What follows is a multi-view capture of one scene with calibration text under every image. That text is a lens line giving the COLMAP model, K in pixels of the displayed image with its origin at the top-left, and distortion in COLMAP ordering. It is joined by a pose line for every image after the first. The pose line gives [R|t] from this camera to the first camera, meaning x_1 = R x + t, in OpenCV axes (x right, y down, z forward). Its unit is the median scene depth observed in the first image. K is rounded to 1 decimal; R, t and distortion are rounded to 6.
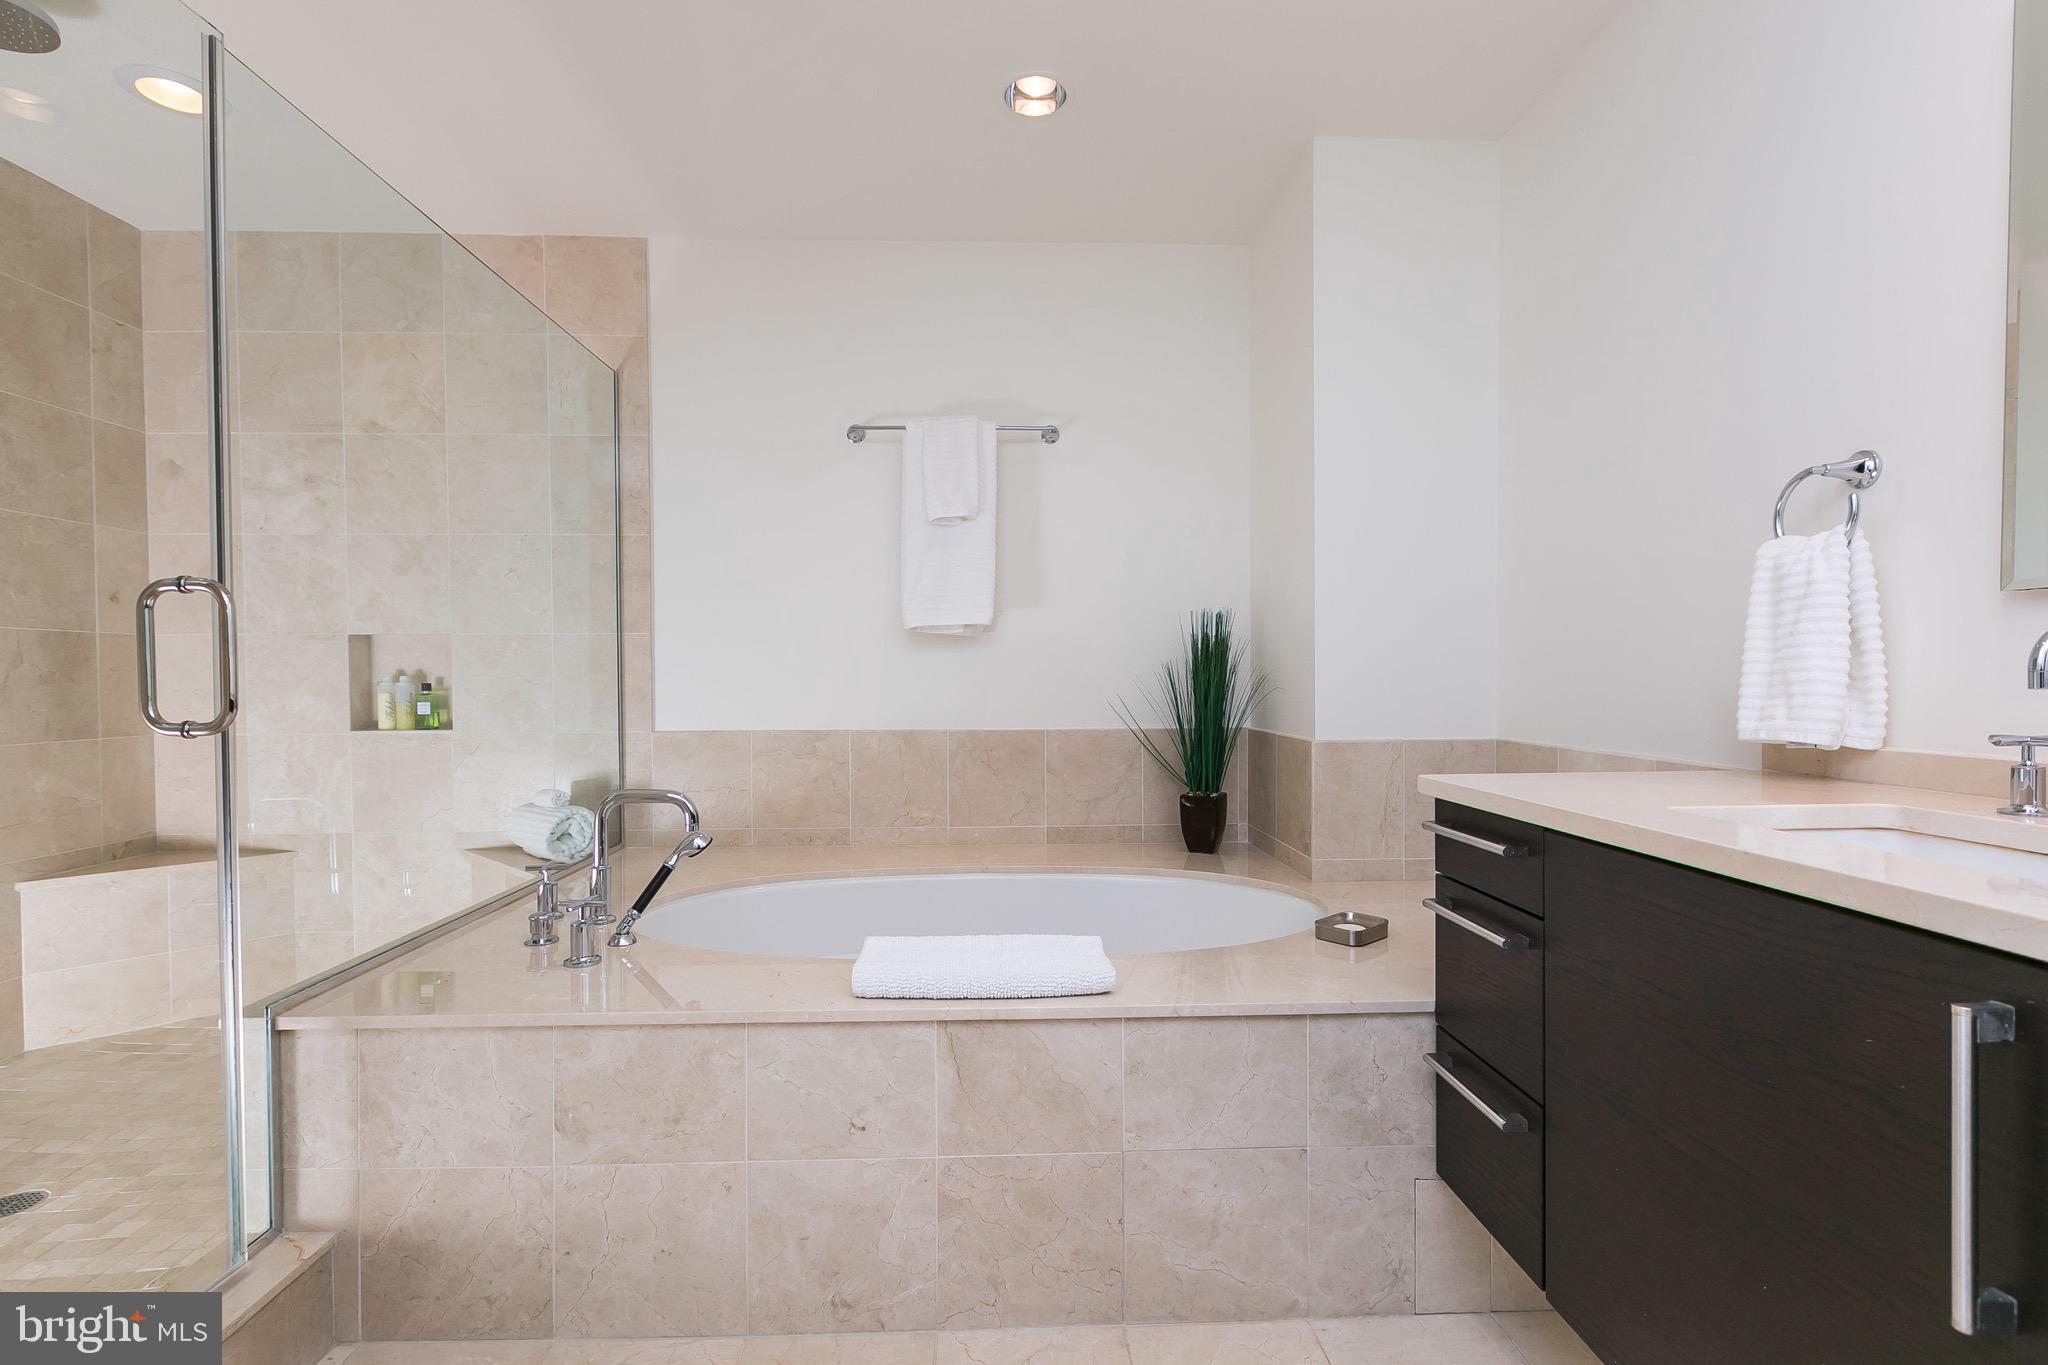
lens RADIAL K [[910.7, 0, 1019.6], [0, 910.7, 690.1], [0, 0, 1]] dist [0.006563, -0.001557]
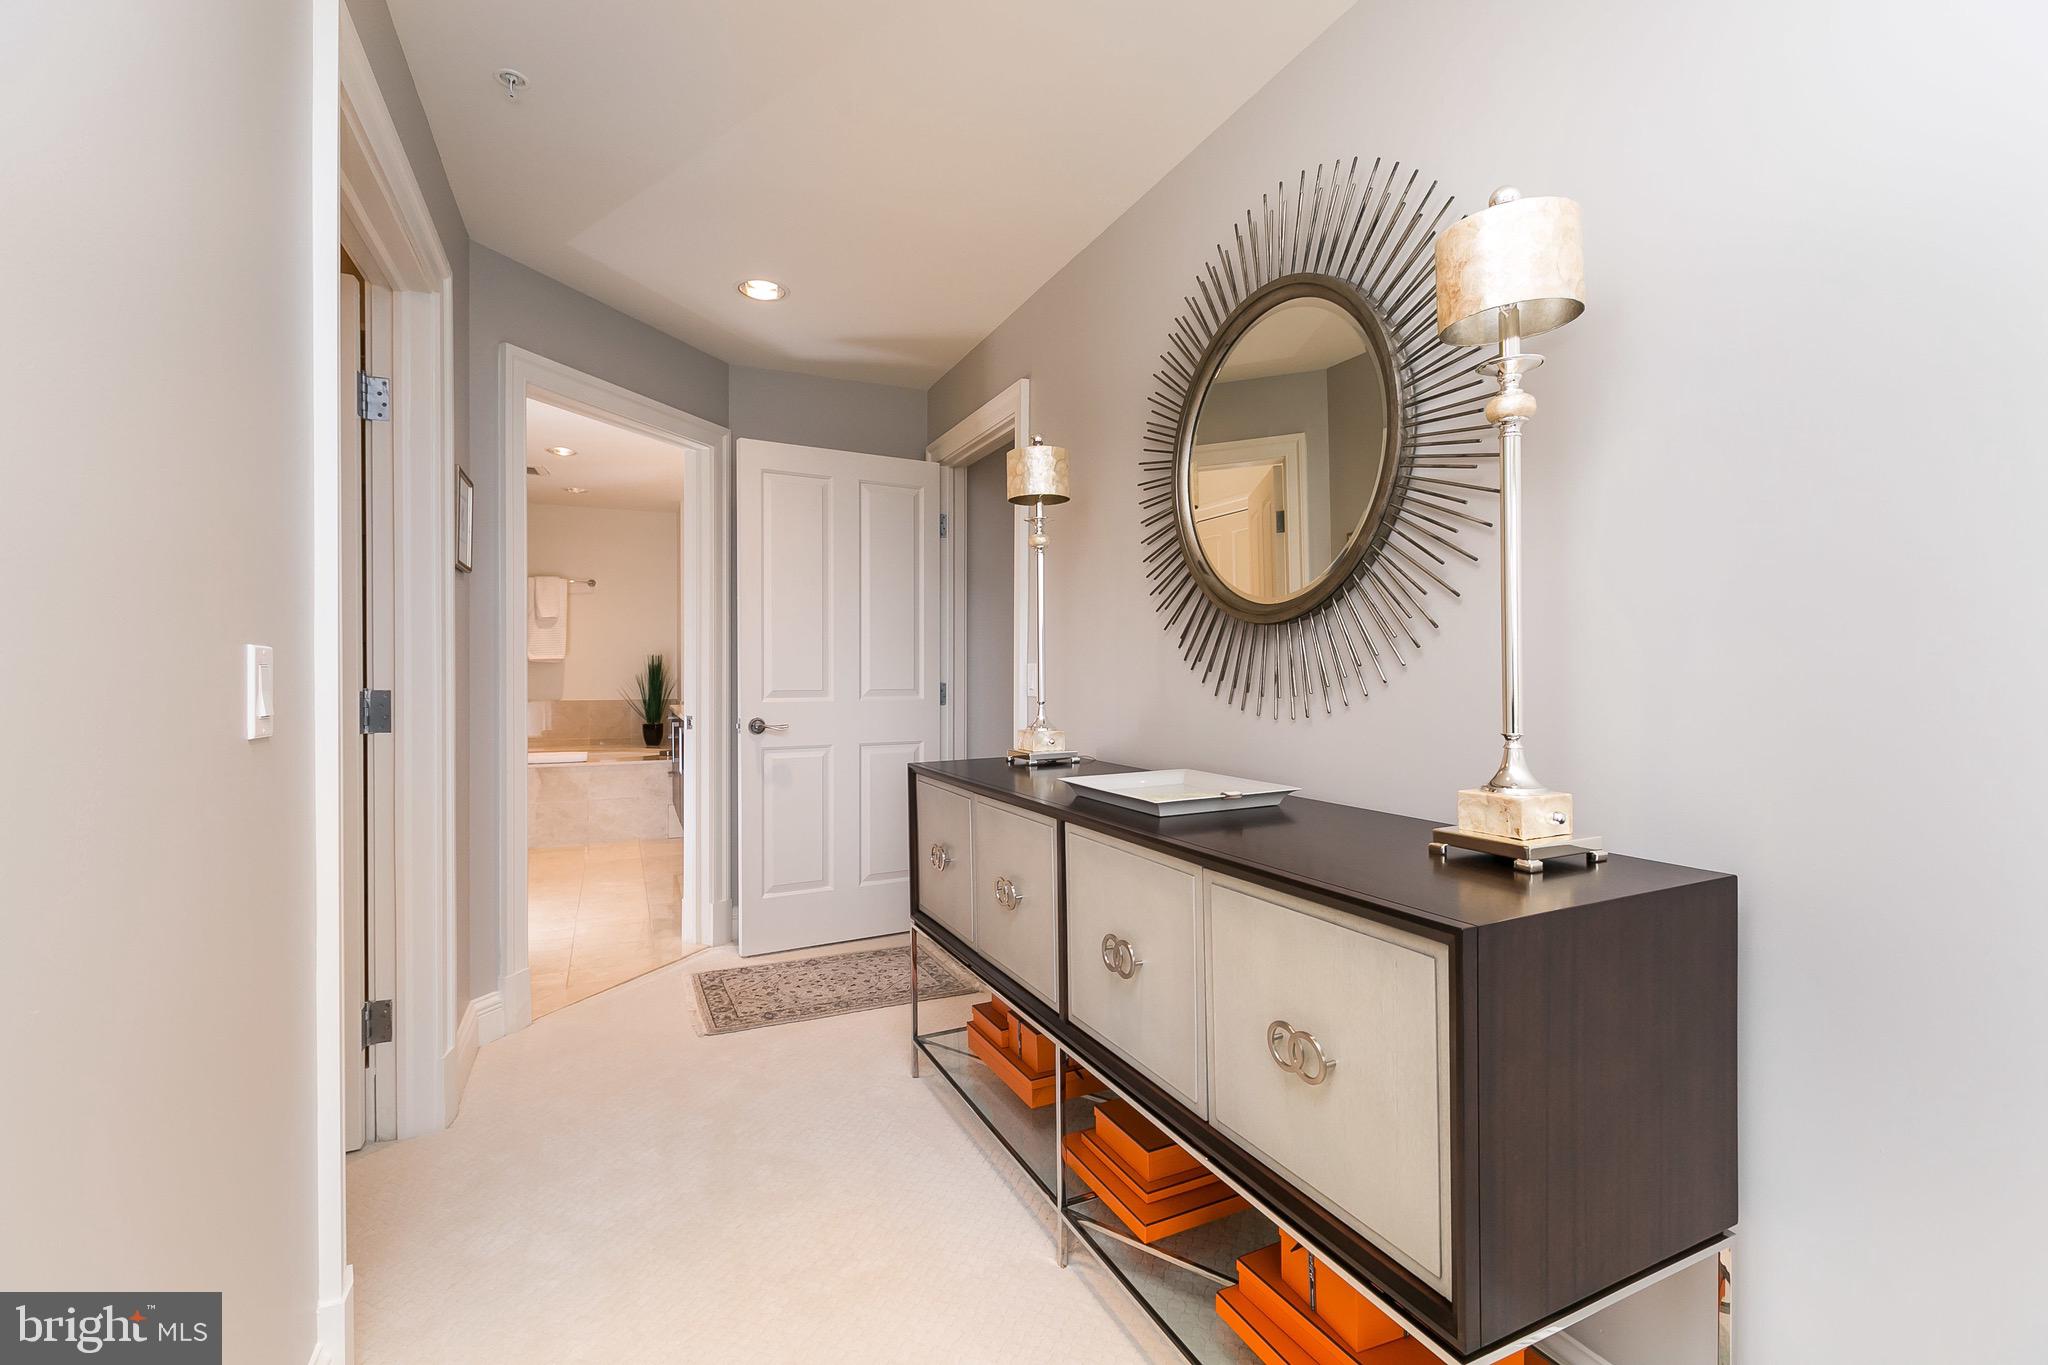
lens RADIAL K [[910.7, 0, 1016.5], [0, 910.7, 672.6], [0, 0, 1]] dist [0.006563, -0.001557]
pose [[0.932183, 0.004500, 0.361961, 0.234176], [0.001105, 0.999883, -0.015276, 0.008538], [-0.361987, 0.014640, 0.932068, -1.915993]]
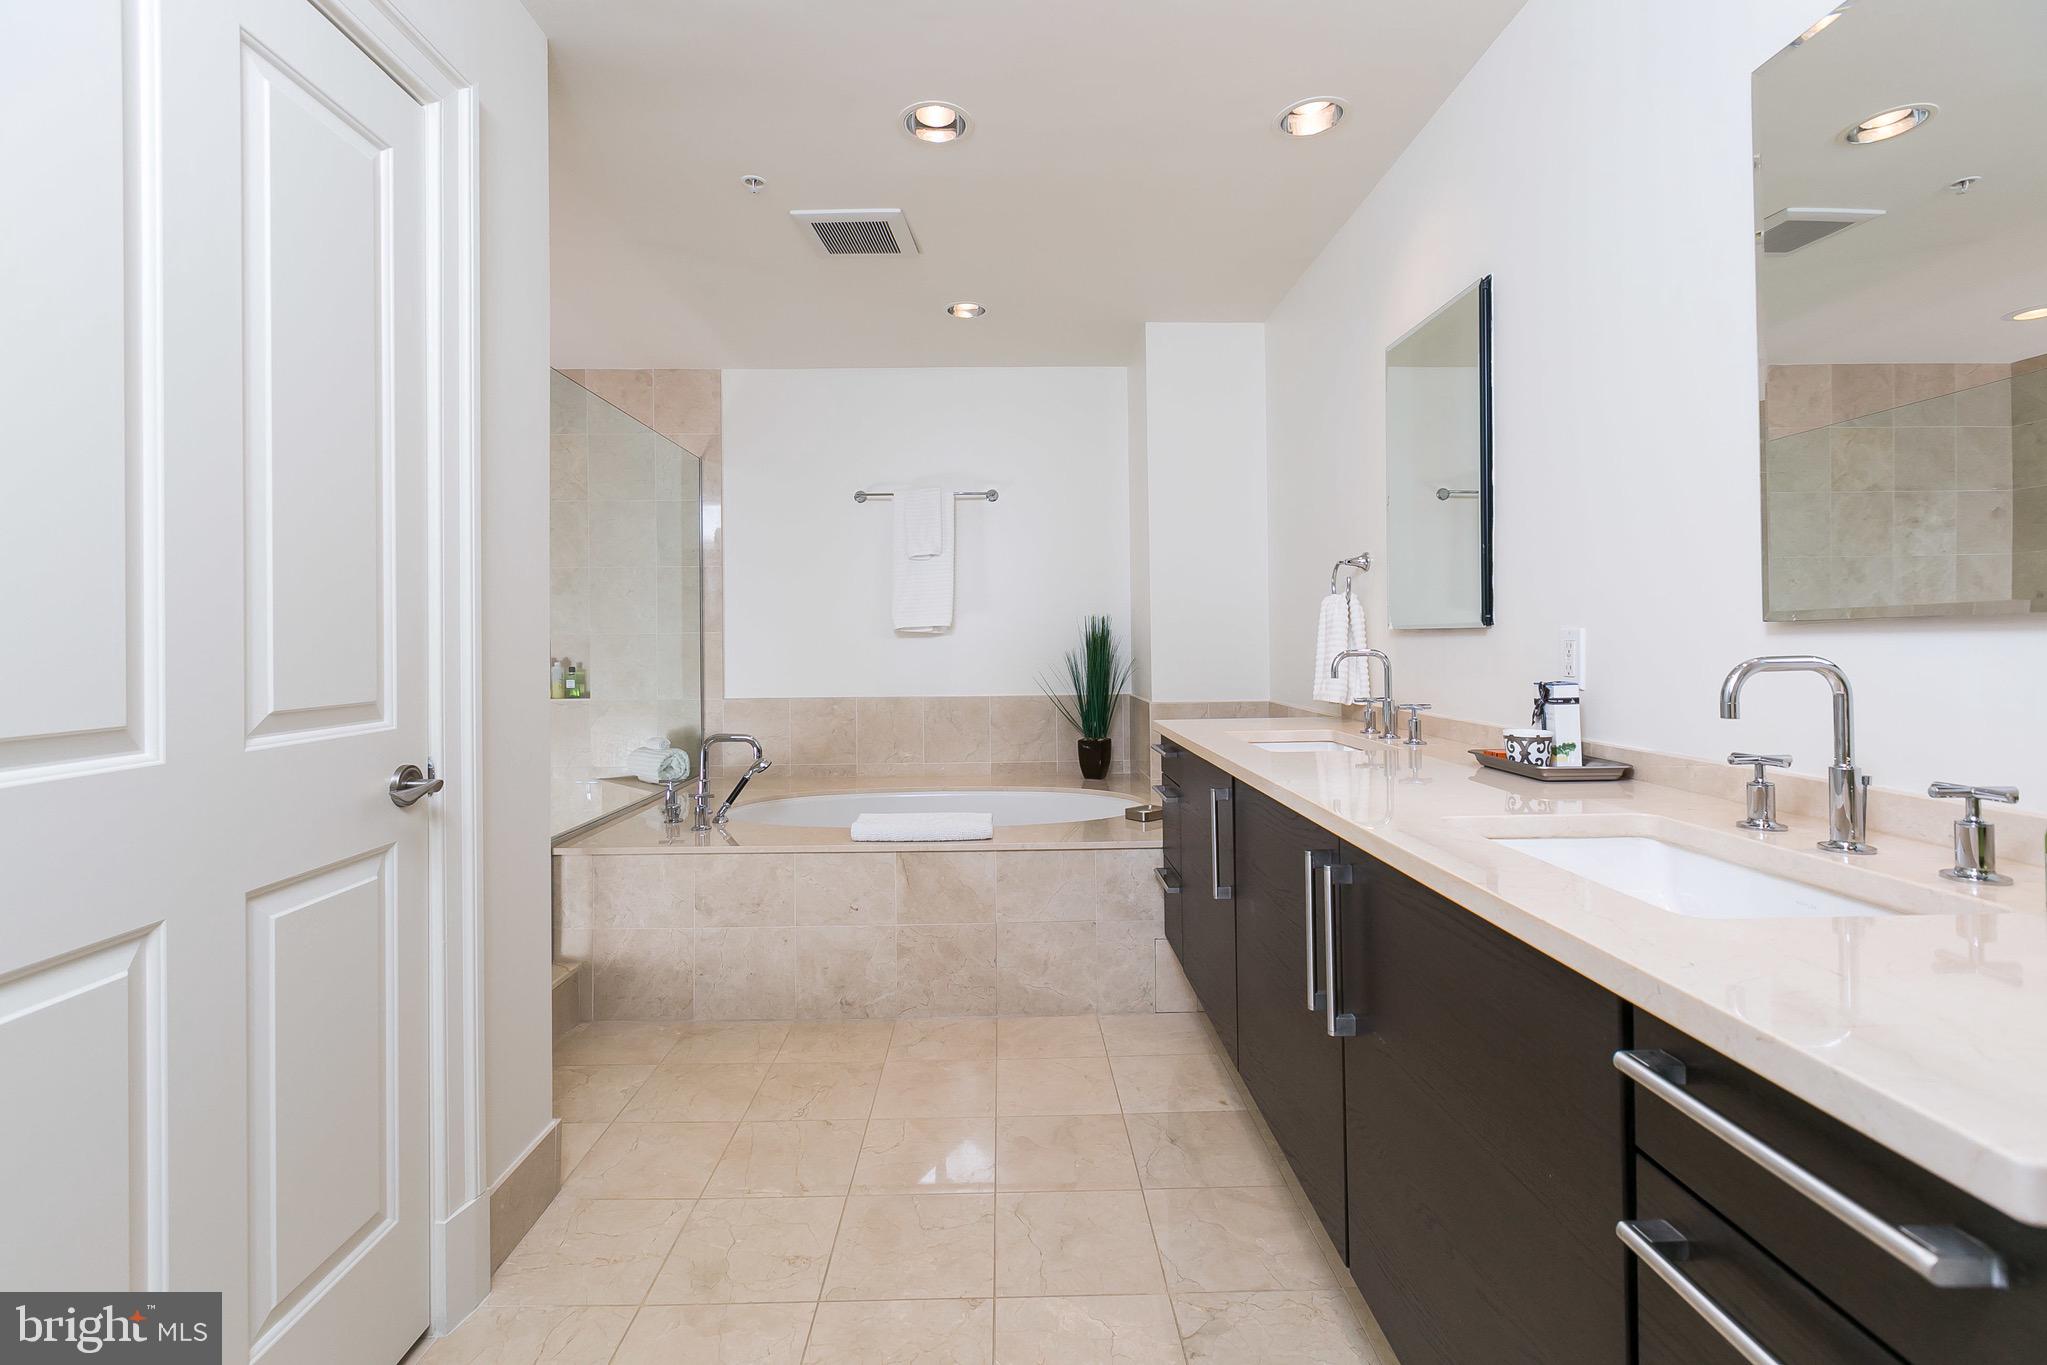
lens RADIAL K [[910.3, 0, 1033.3], [0, 910.3, 631.4], [0, 0, 1]] dist [0.006563, -0.001557]
pose [[0.999965, -0.005206, -0.006556, 0.116665], [0.005034, 0.999652, -0.025907, -0.024010], [0.006689, 0.025873, 0.999643, -0.501210]]
